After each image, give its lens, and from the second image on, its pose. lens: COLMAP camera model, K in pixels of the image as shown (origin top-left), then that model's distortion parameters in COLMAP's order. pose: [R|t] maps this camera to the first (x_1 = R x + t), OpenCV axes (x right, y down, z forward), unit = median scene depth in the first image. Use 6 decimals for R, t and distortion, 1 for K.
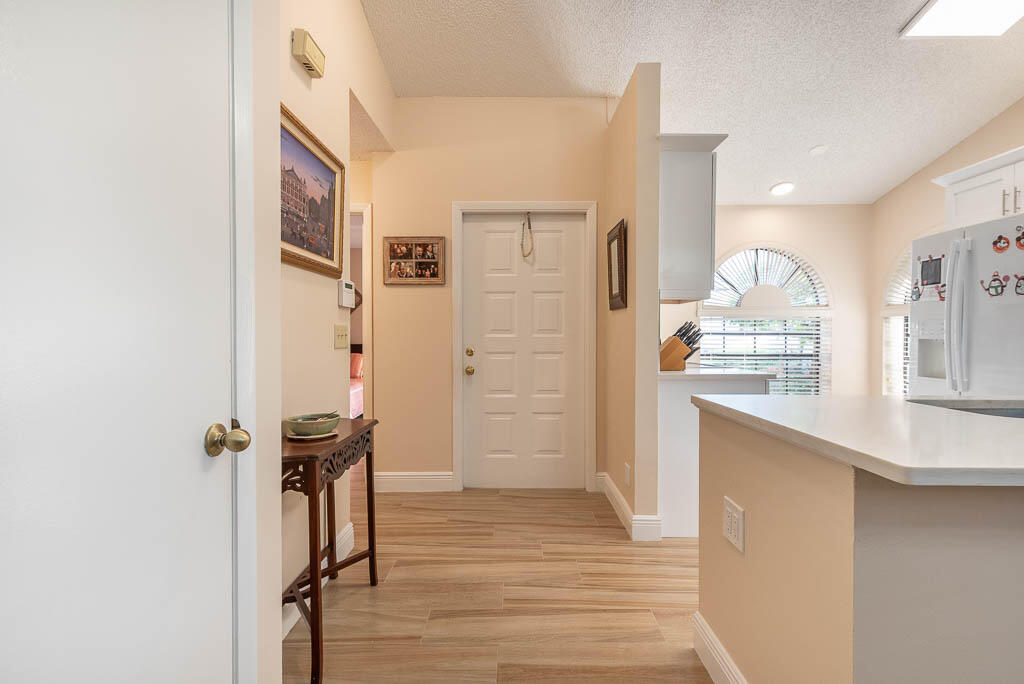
lens RADIAL K [[483.8, 0, 511.7], [0, 483.8, 339.8], [0, 0, 1]] dist [0.005493, -0.001845]
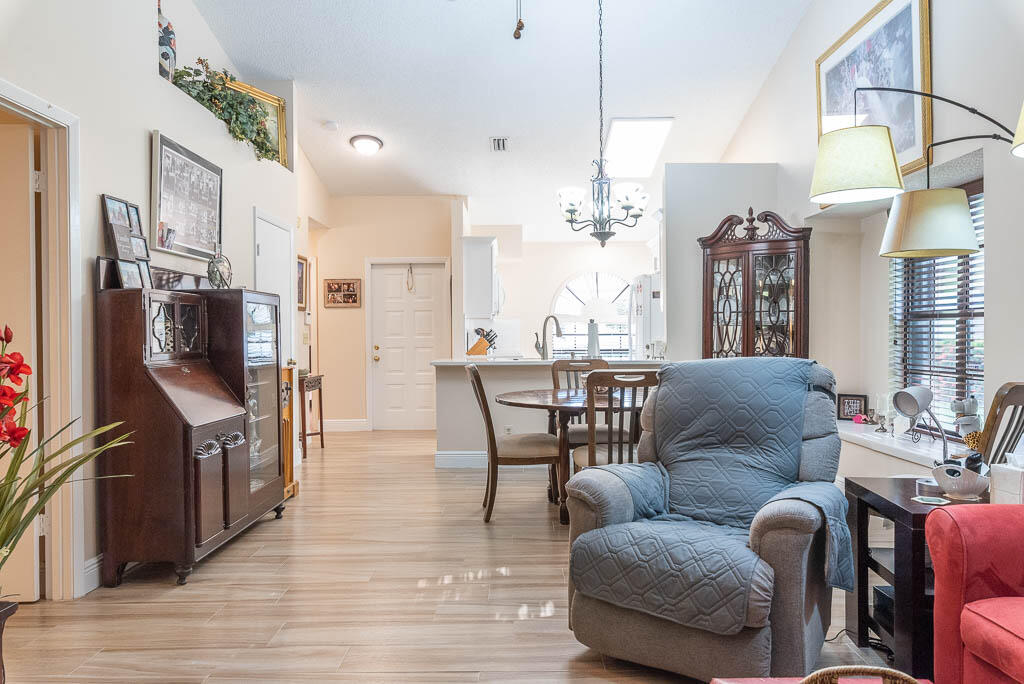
lens RADIAL K [[729.9, 0, 512.4], [0, 729.9, 338.9], [0, 0, 1]] dist [-0.000698, 0.000998]
pose [[0.999944, -0.009214, 0.005270, 0.392286], [0.009253, 0.999929, -0.007499, 0.020521], [-0.005200, 0.007548, 0.999958, -1.611761]]
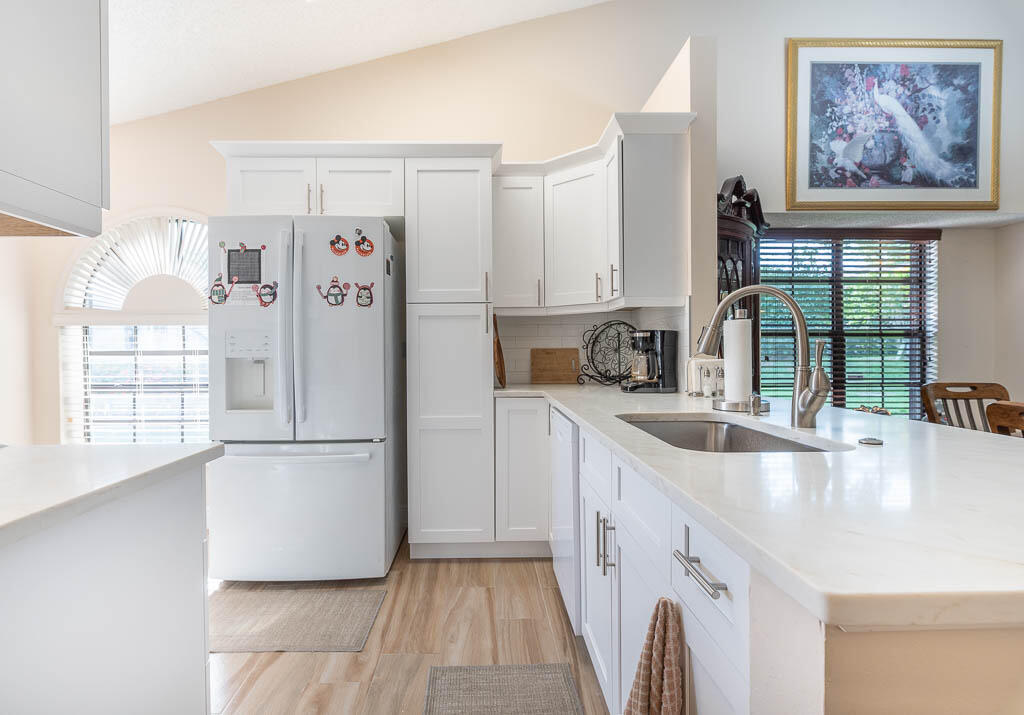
lens RADIAL K [[527.3, 0, 490.7], [0, 527.3, 354.5], [0, 0, 1]] dist [-0.001108, 0.000728]
pose [[-0.021481, -0.010823, 0.999711, 0.057904], [0.016454, 0.999802, 0.011177, -0.008909], [-0.999634, 0.016689, -0.021298, 0.616937]]
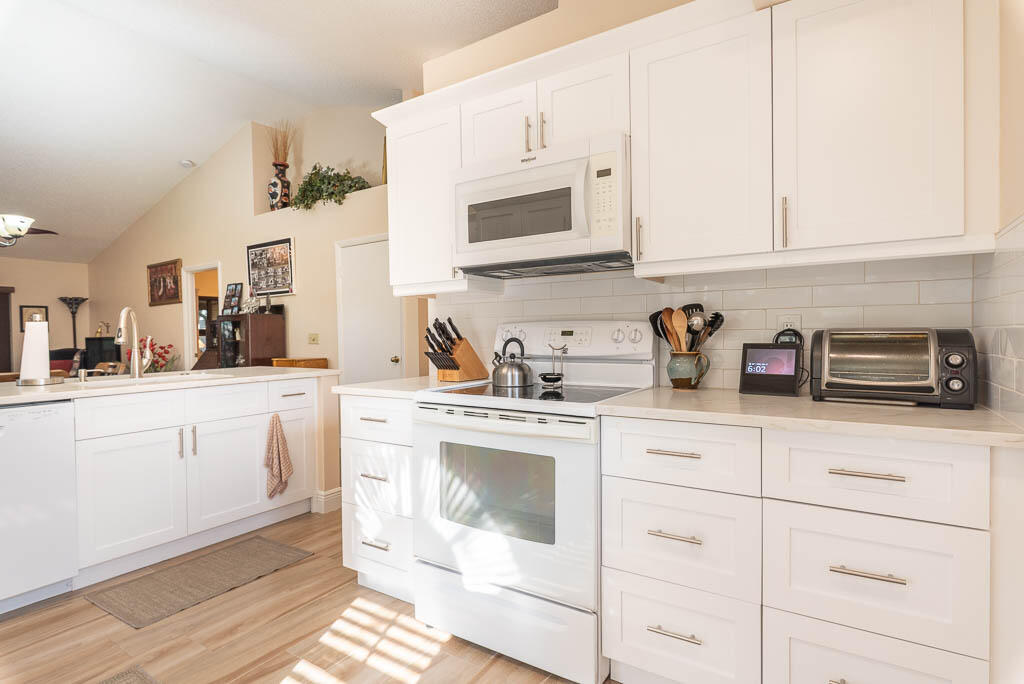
lens RADIAL K [[530.1, 0, 515.4], [0, 530.1, 345.2], [0, 0, 1]] dist [0.002017, 0.000540]
pose [[-0.541791, 0.025148, -0.840137, 0.894341], [0.005741, 0.999640, 0.026220, -0.015908], [0.840494, 0.009383, -0.541740, 1.382427]]
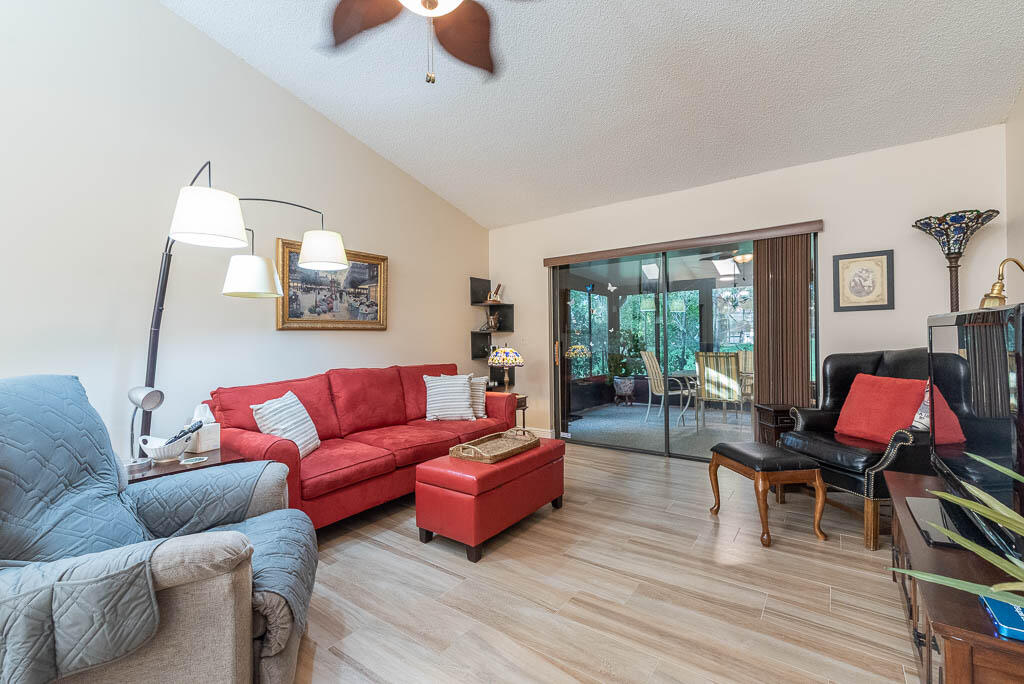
lens RADIAL K [[432.9, 0, 516.5], [0, 432.9, 342.2], [0, 0, 1]] dist [0.003883, -0.000841]
pose [[-0.812188, 0.006450, 0.583360, 0.079147], [0.022122, 0.999560, 0.019747, 0.010018], [-0.582976, 0.028943, -0.811974, -0.665465]]
